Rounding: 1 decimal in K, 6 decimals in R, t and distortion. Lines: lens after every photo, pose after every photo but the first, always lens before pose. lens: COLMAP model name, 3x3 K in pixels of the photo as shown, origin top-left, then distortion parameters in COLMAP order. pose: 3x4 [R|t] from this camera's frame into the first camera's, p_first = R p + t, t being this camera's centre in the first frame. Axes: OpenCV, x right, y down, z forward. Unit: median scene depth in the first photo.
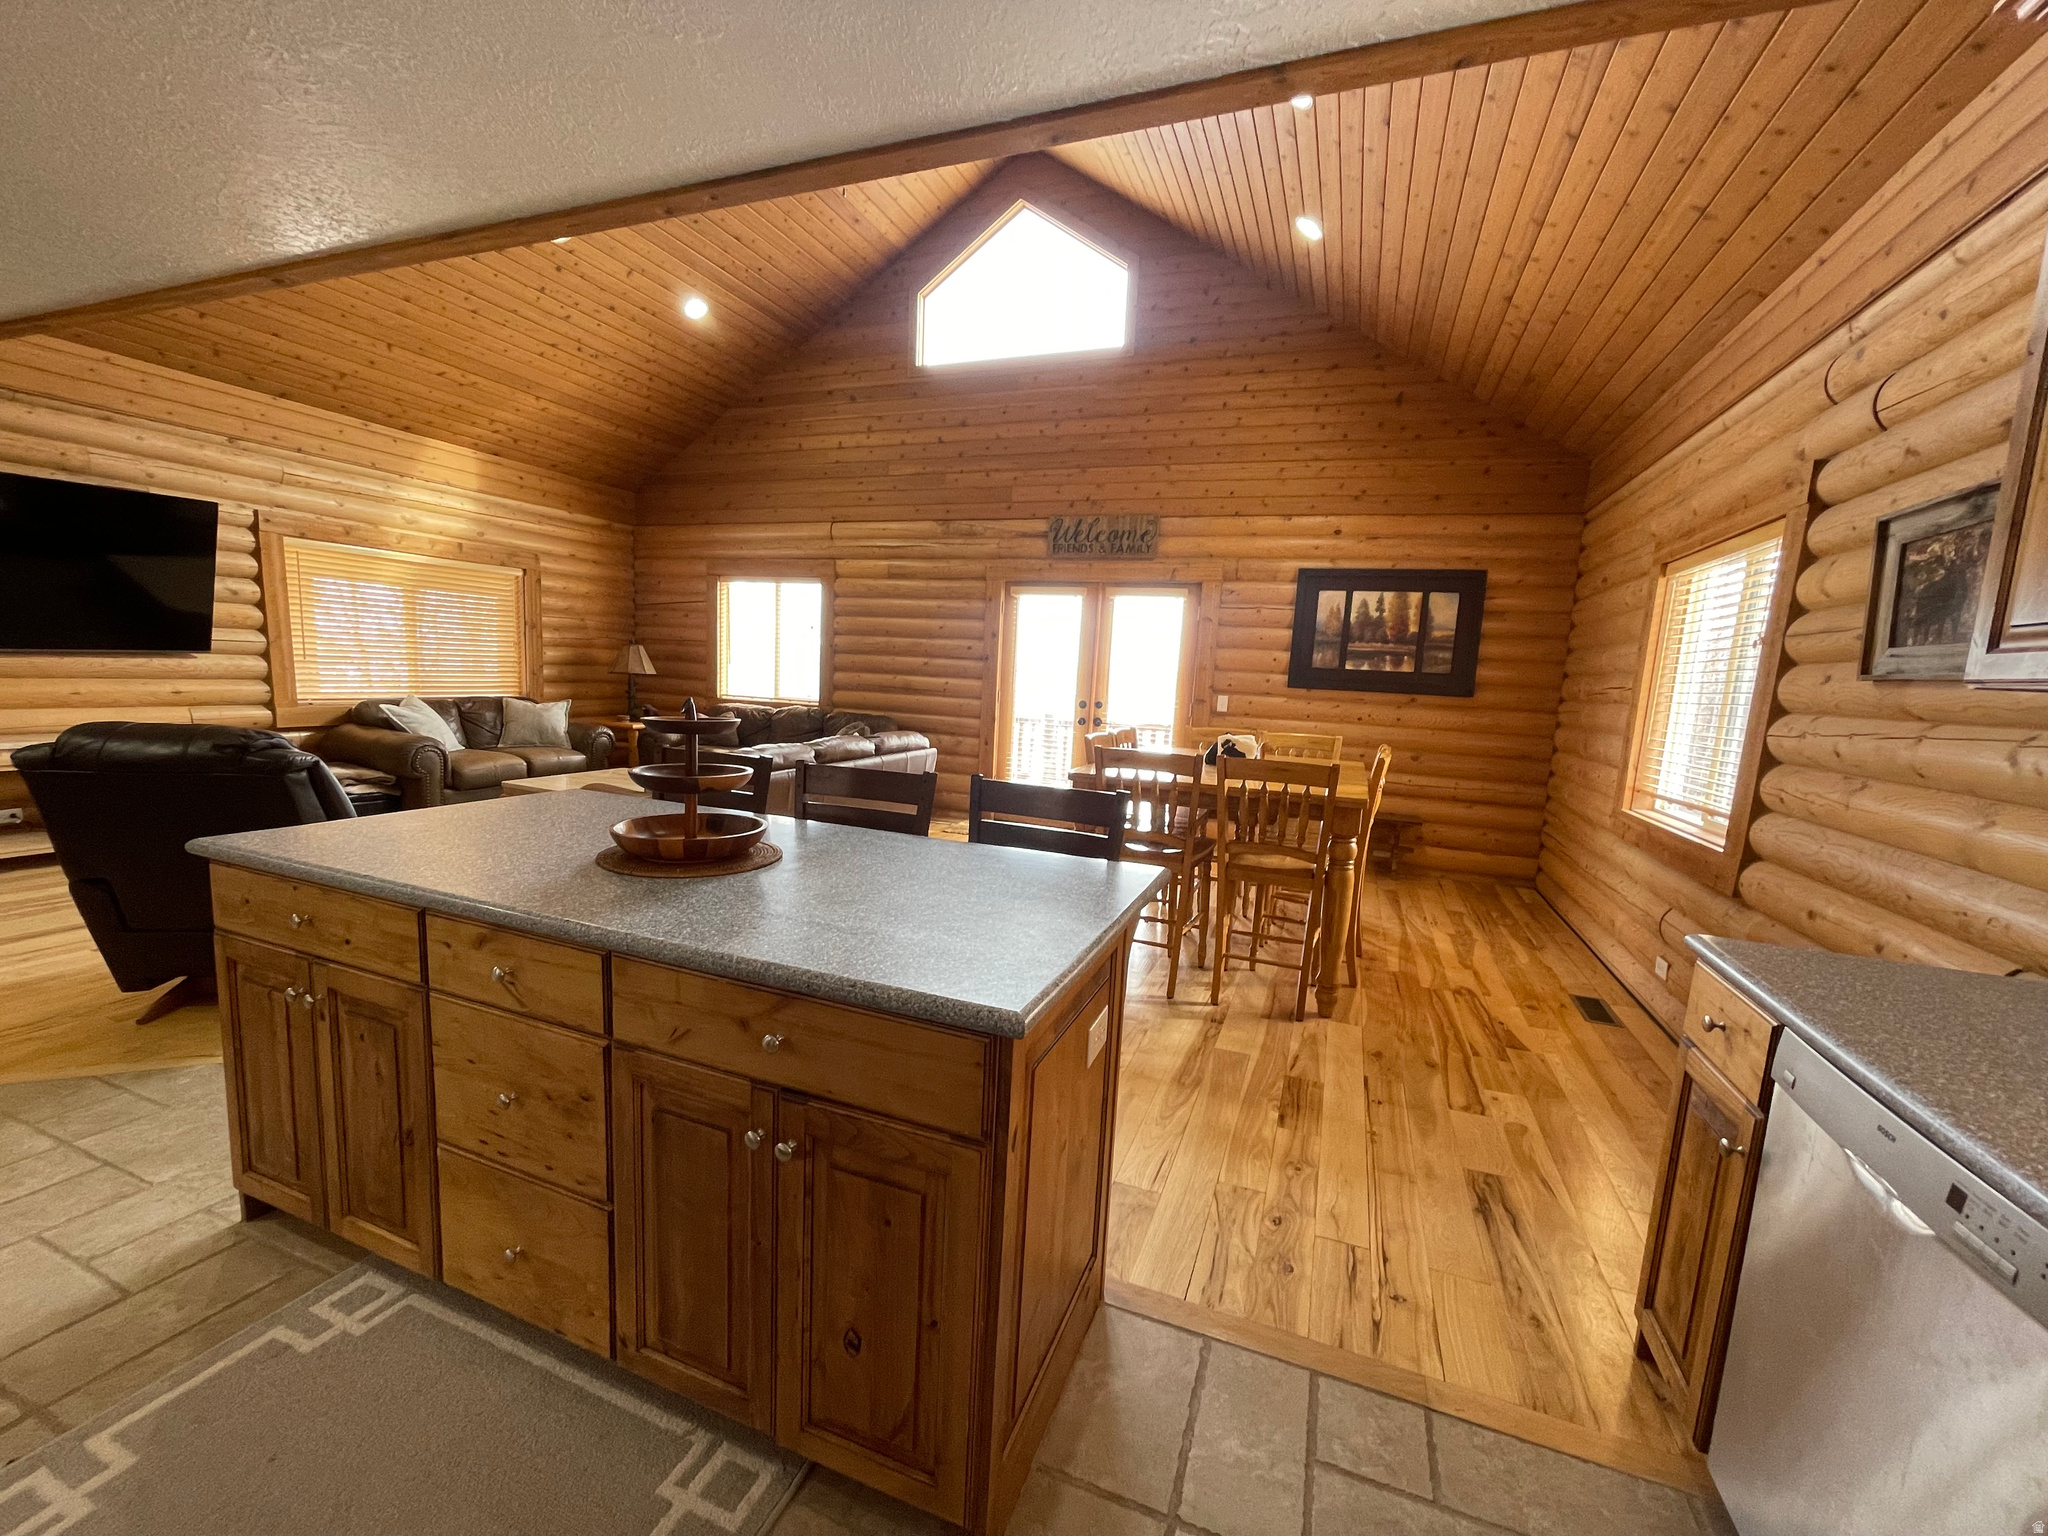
lens RADIAL K [[825.7, 0, 1020.8], [0, 825.7, 777.9], [0, 0, 1]] dist [-0.003085, 0.000666]
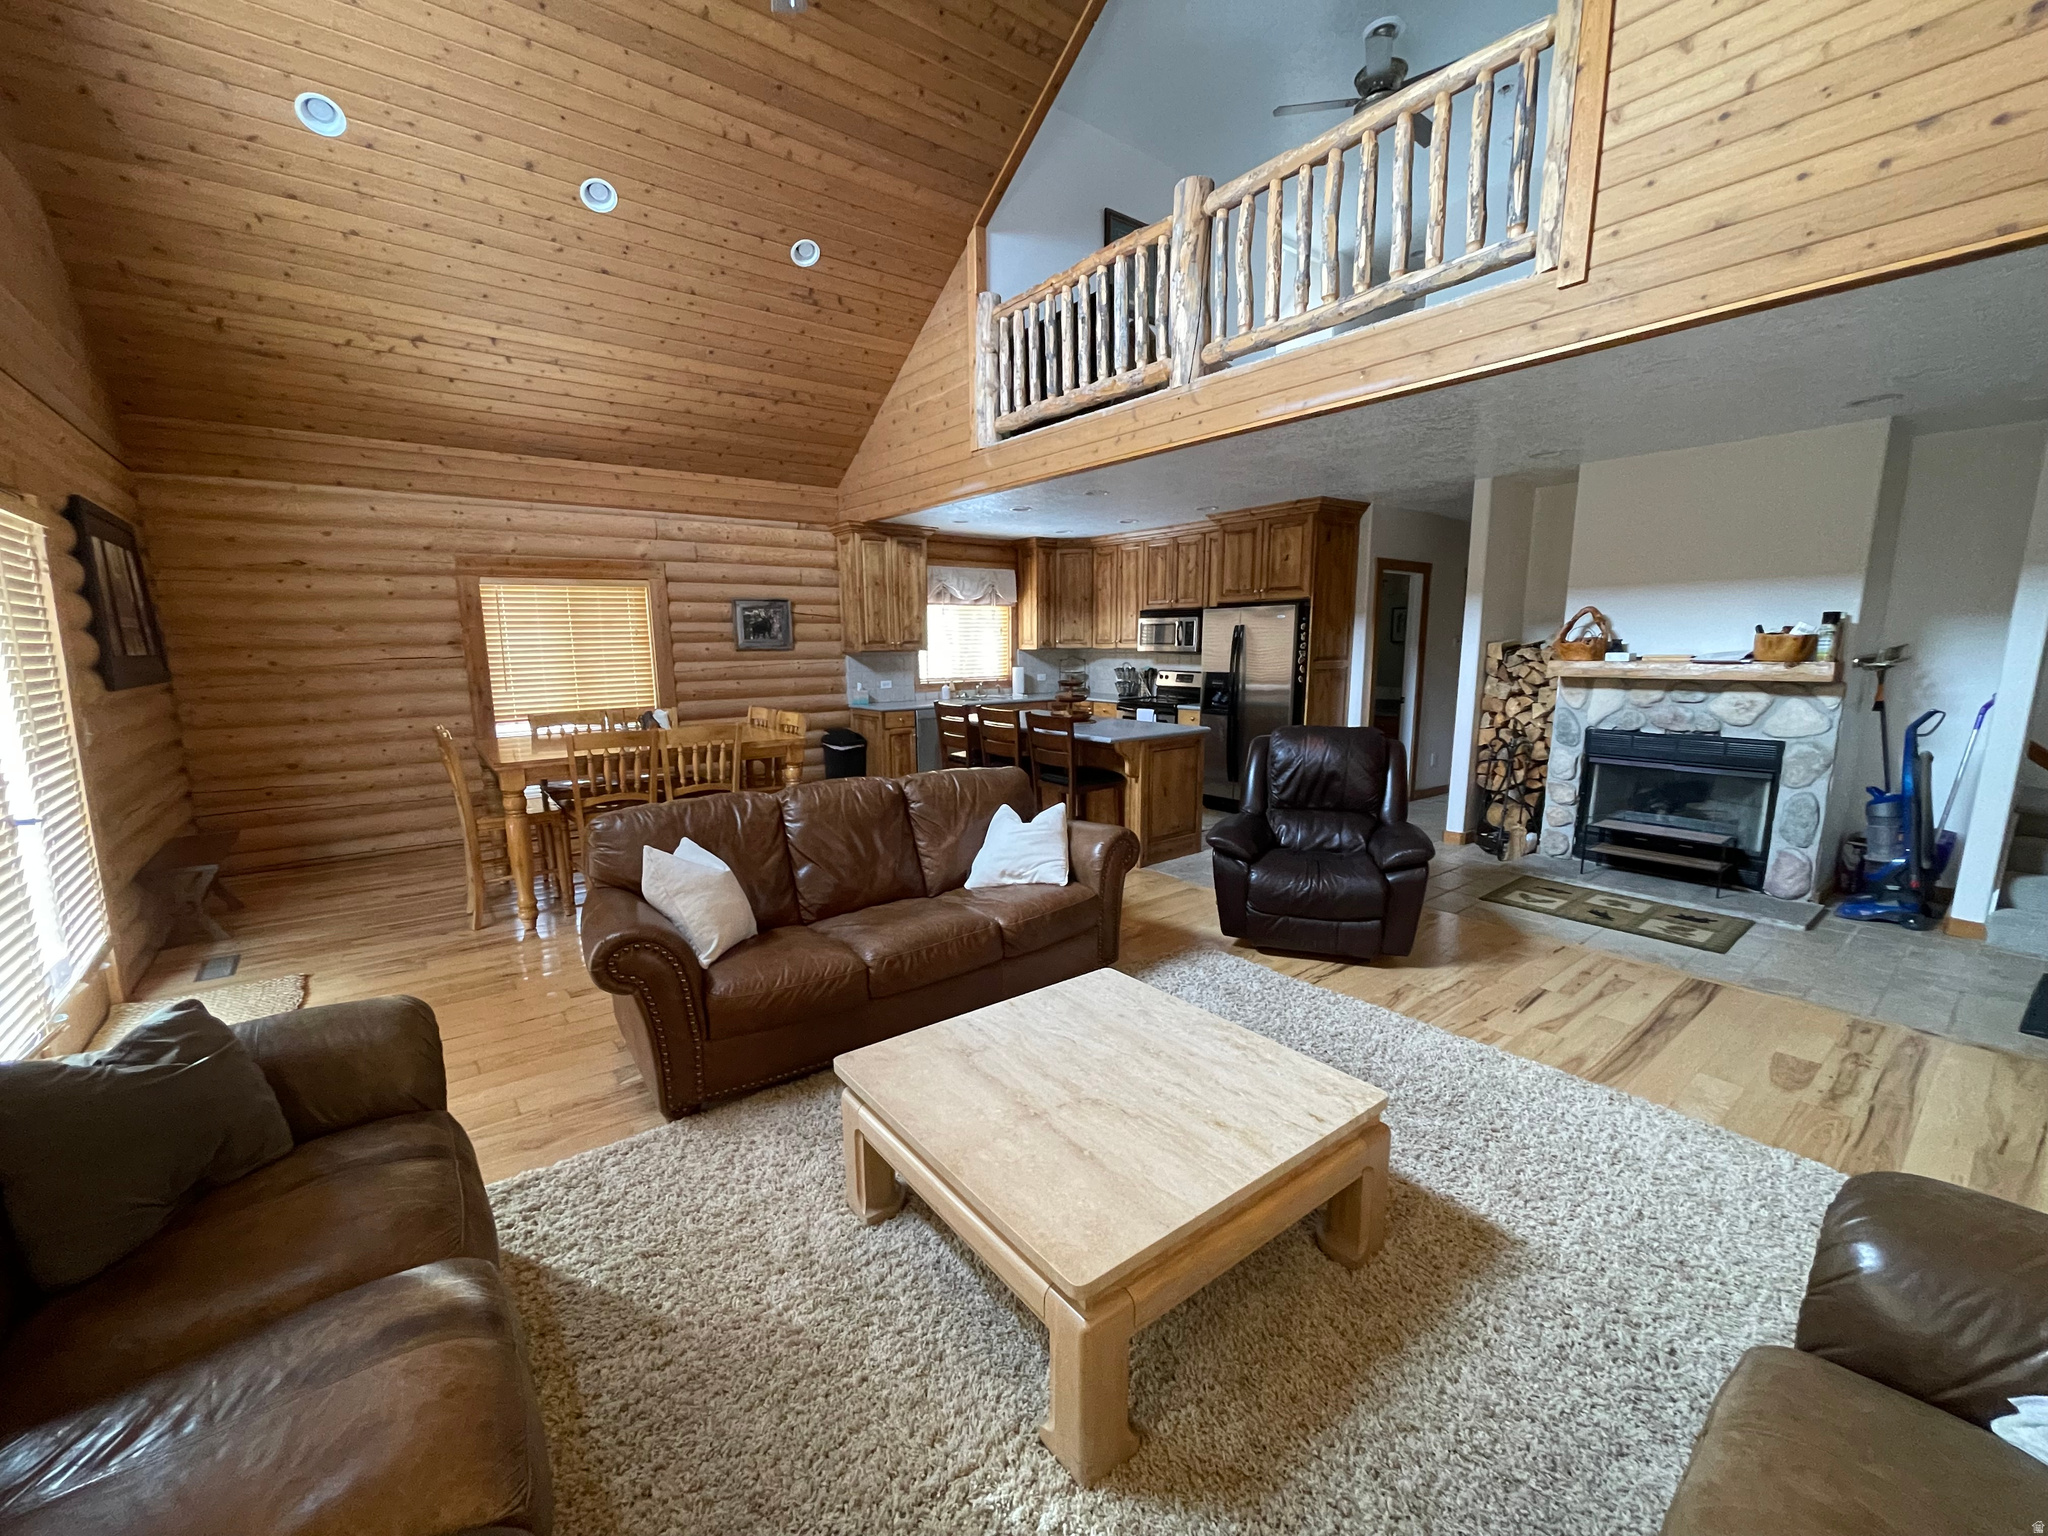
lens RADIAL K [[825.7, 0, 1015.7], [0, 825.7, 778.4], [0, 0, 1]] dist [-0.003085, 0.000666]
pose [[-0.858979, -0.130037, 0.495222, -0.578798], [0.030976, 0.952241, 0.303772, -0.216455], [-0.511072, 0.276274, -0.813927, 1.192015]]
